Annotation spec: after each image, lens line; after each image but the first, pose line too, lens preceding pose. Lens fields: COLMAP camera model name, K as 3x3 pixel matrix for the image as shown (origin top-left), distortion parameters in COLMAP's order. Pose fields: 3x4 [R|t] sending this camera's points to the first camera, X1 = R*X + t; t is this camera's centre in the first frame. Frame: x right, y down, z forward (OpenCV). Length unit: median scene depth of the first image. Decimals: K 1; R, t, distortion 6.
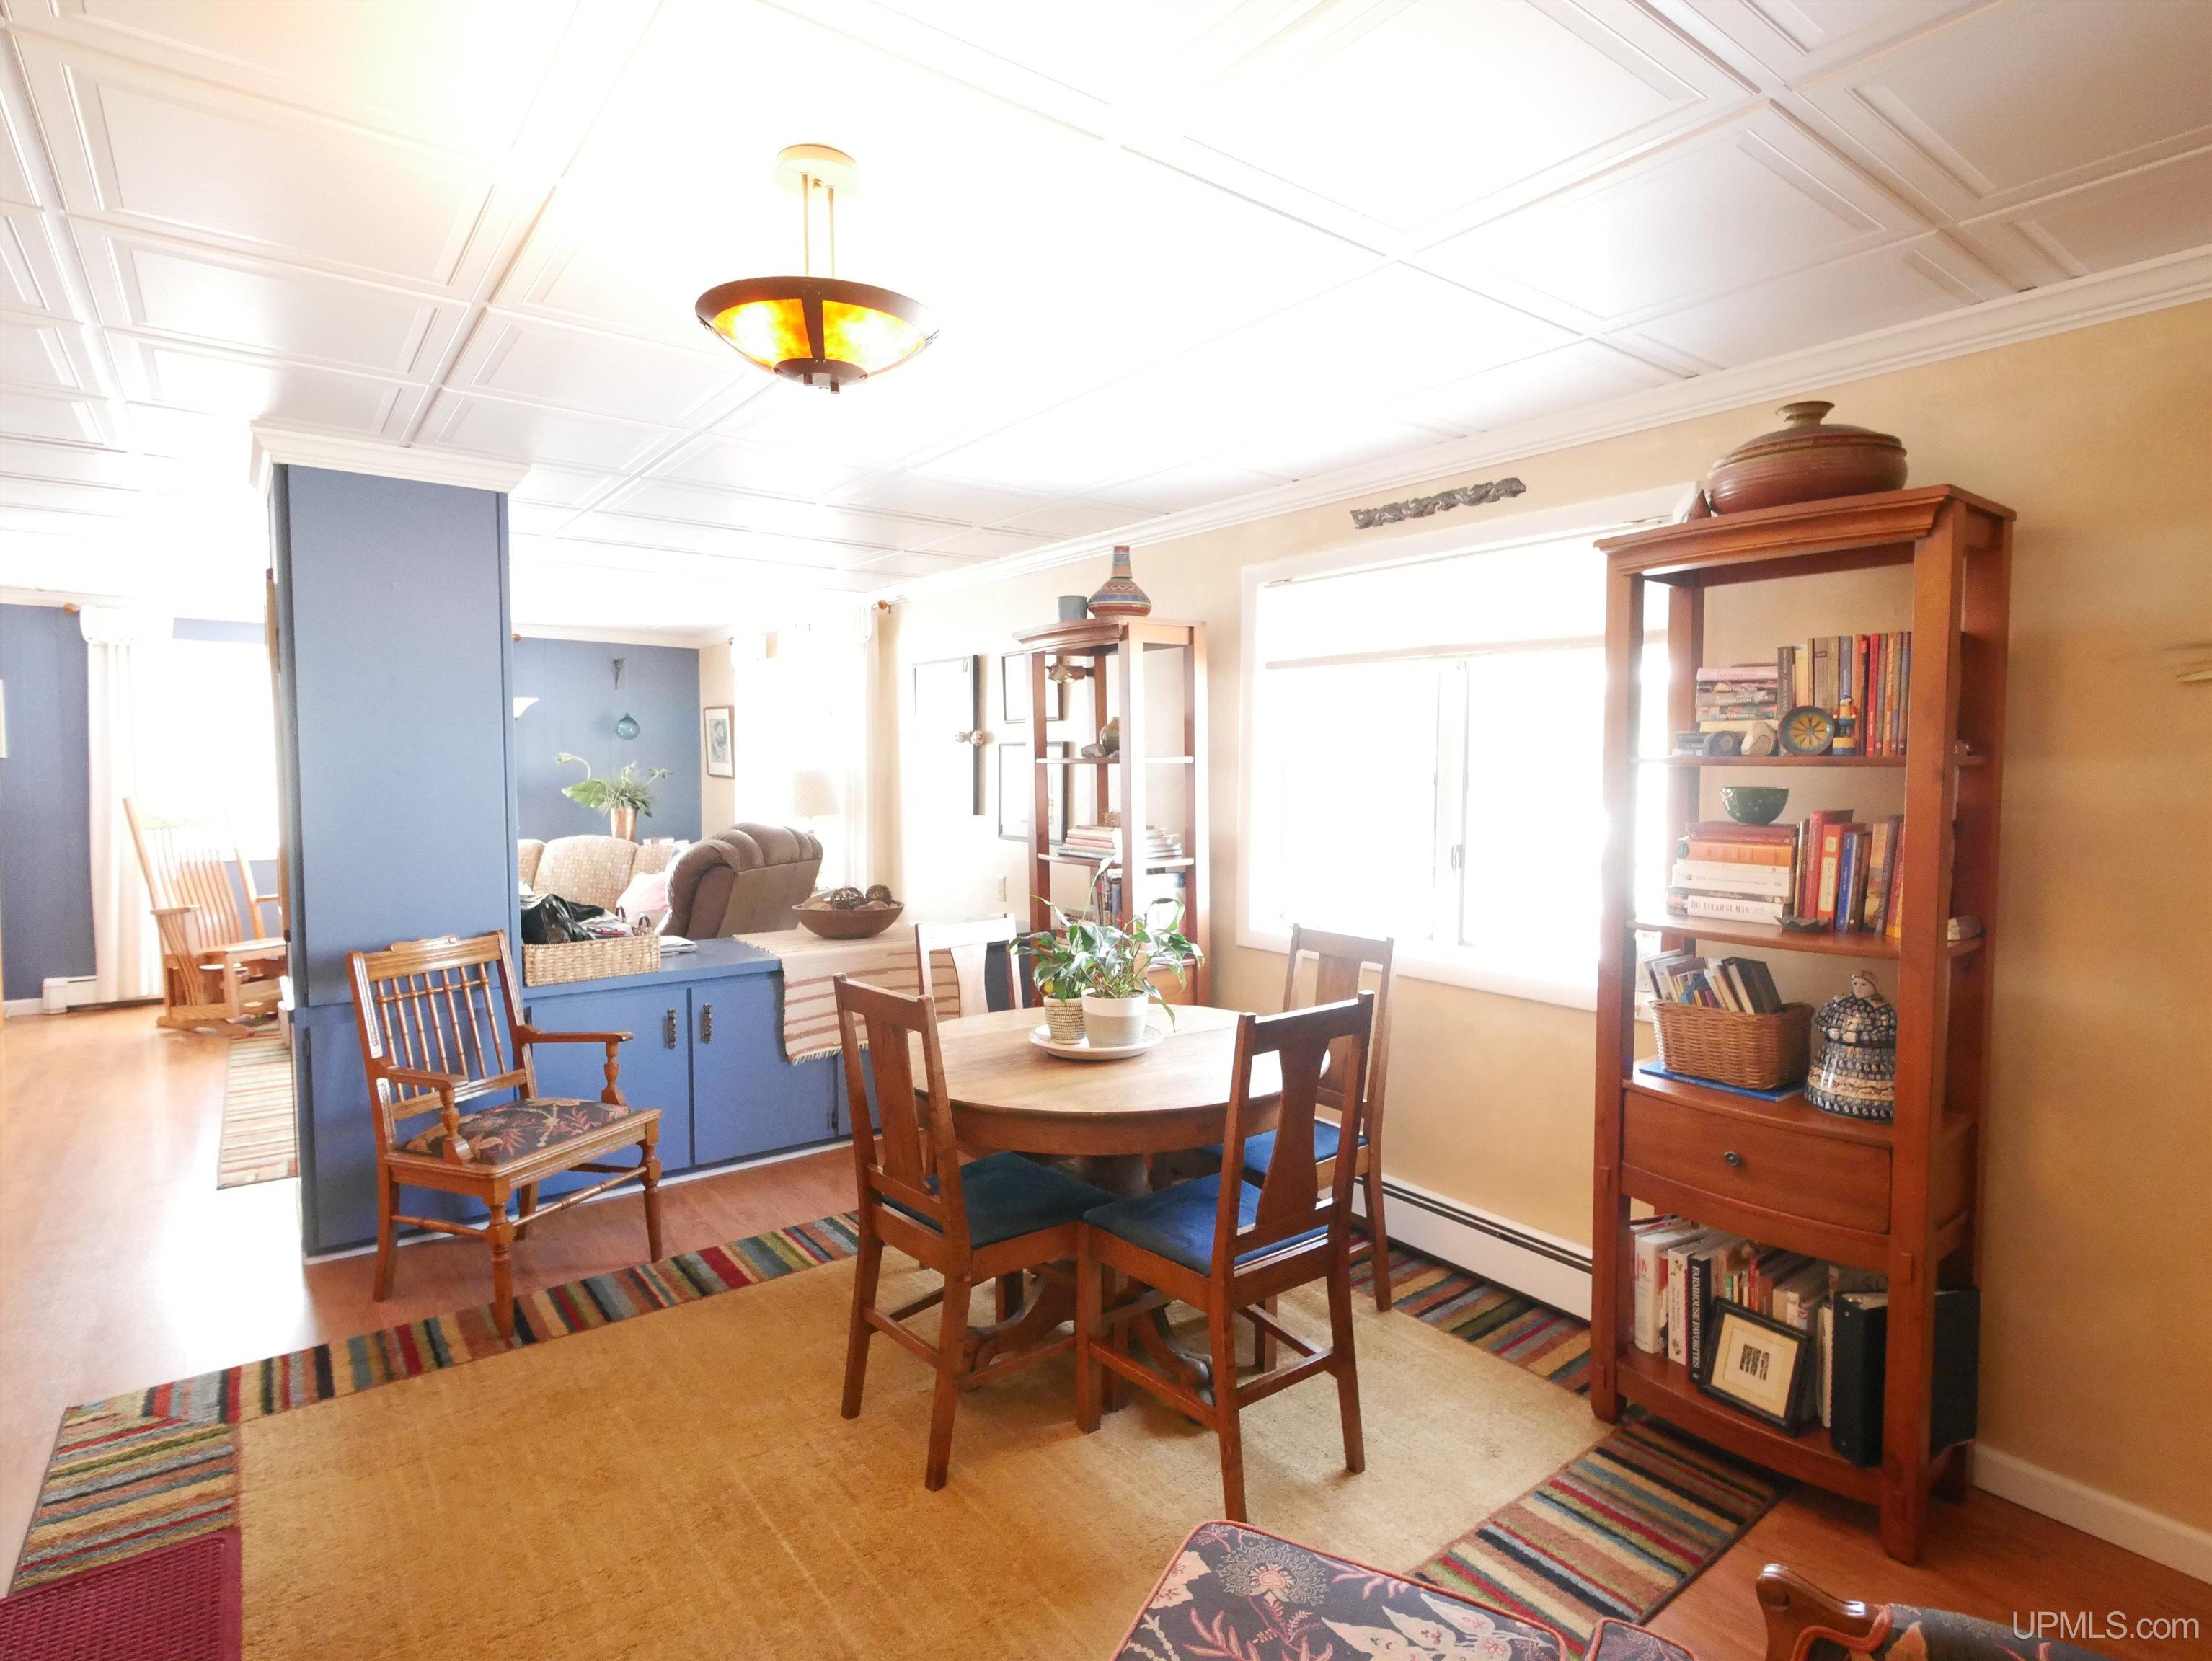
lens RADIAL K [[1142.6, 0, 1106.0], [0, 1142.6, 830.5], [0, 0, 1]] dist [-0.008300, -0.000602]
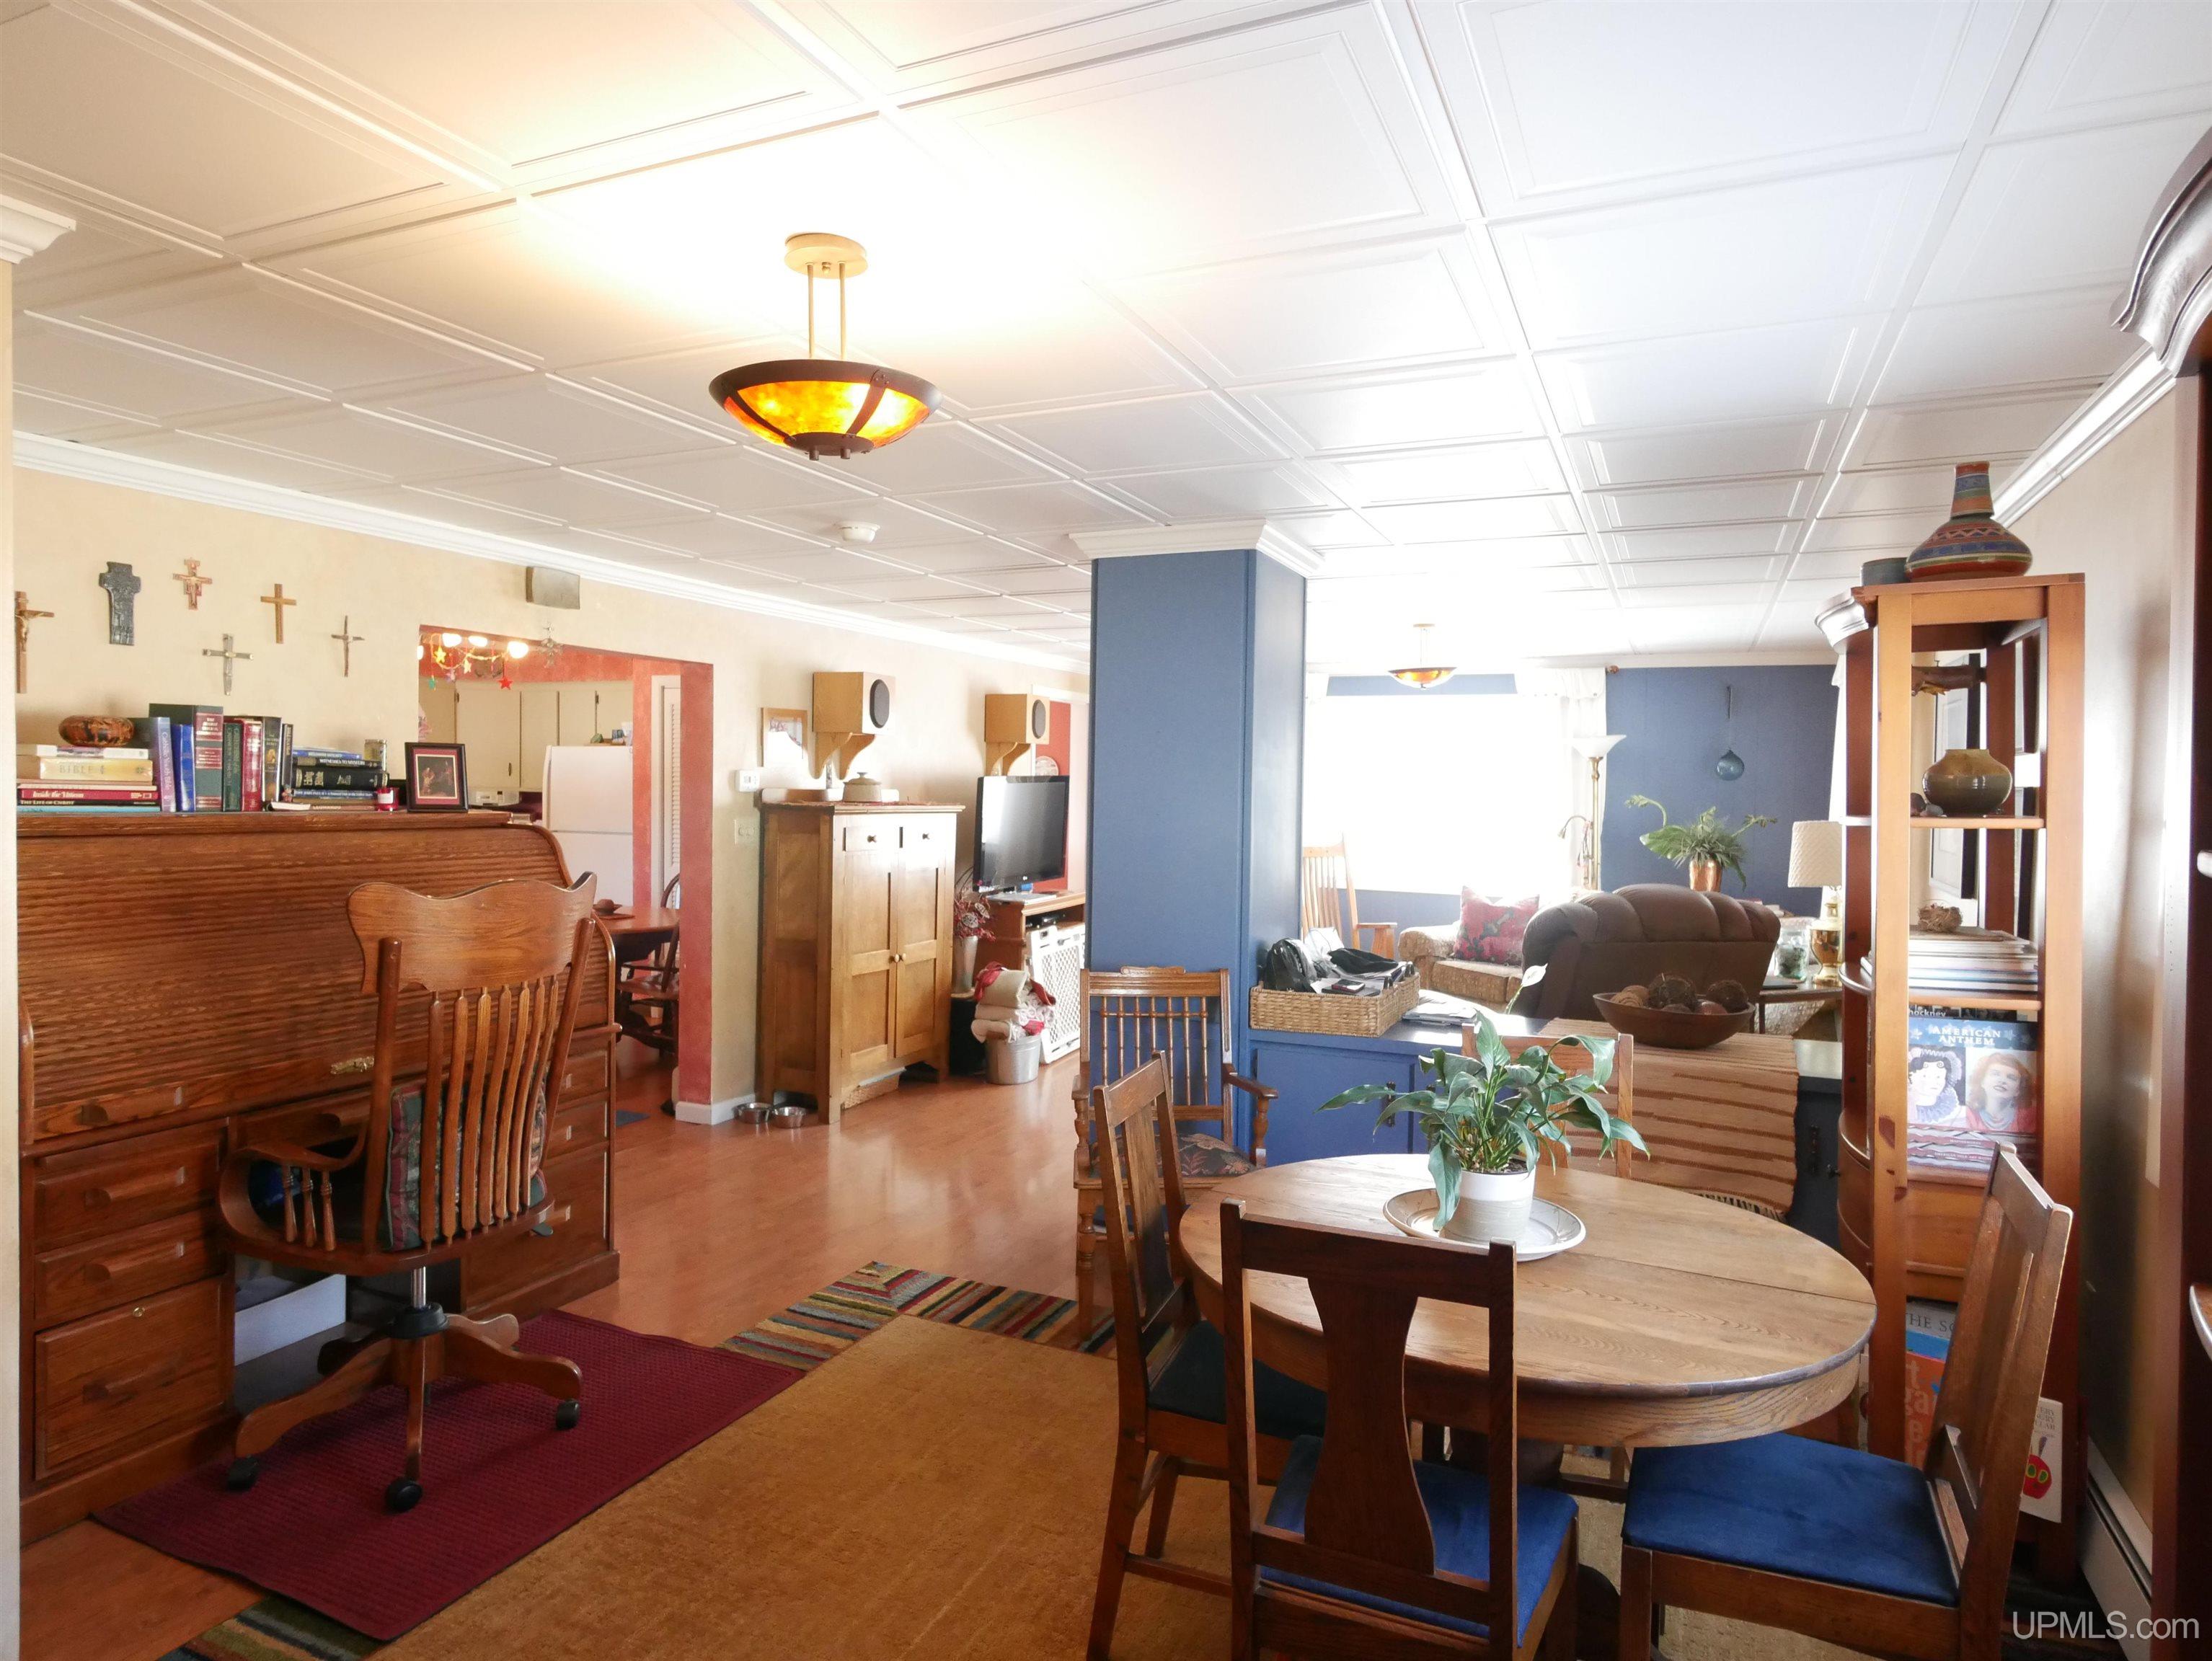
lens RADIAL K [[1302.8, 0, 1106.0], [0, 1302.8, 830.5], [0, 0, 1]] dist [-0.001251, -0.001117]
pose [[0.477820, 0.031948, -0.877876, 0.532119], [-0.065372, 0.997861, 0.000734, -0.037223], [0.876022, 0.057038, 0.478887, 0.384239]]
